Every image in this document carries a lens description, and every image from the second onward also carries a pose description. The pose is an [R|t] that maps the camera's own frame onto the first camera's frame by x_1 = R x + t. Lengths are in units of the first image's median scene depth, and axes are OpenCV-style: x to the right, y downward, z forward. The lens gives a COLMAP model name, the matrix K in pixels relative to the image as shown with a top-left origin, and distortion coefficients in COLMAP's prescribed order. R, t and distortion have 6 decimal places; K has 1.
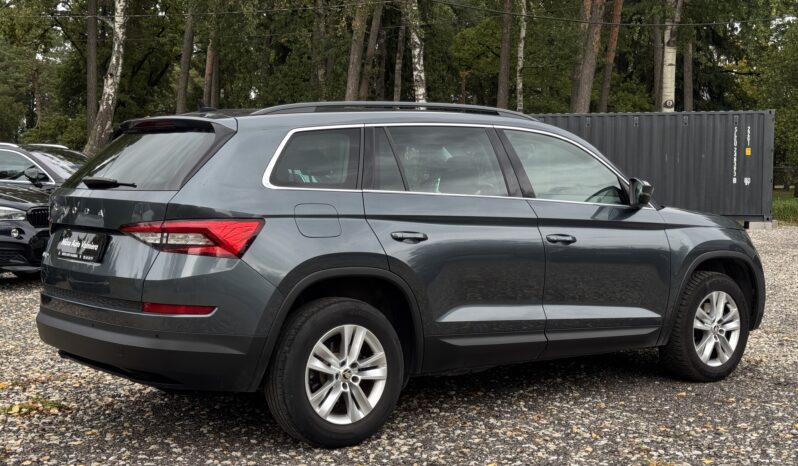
lens RADIAL K [[1130.0, 0, 399.0], [0, 1130.0, 233.0], [0, 0, 1]] dist [0.196863, -0.481030]
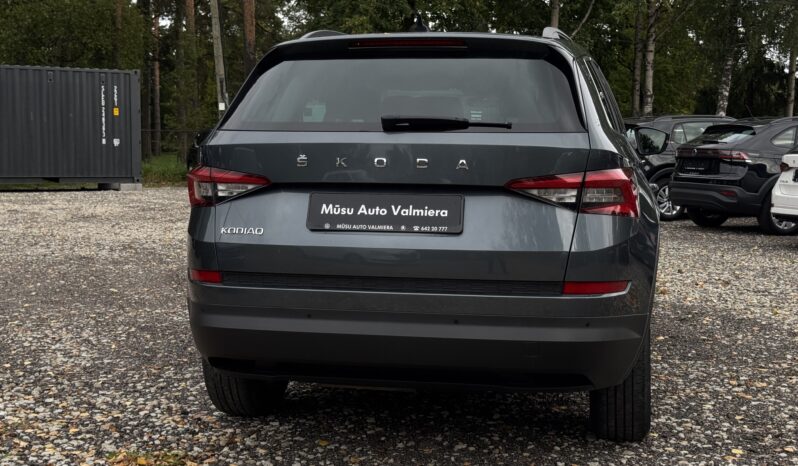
lens RADIAL K [[1130.0, 0, 399.0], [0, 1130.0, 233.0], [0, 0, 1]] dist [0.196863, -0.481030]
pose [[0.737256, -0.049173, 0.673821, -0.179190], [0.028860, 0.998730, 0.041308, -0.001139], [-0.674997, -0.011008, 0.737739, 0.117520]]
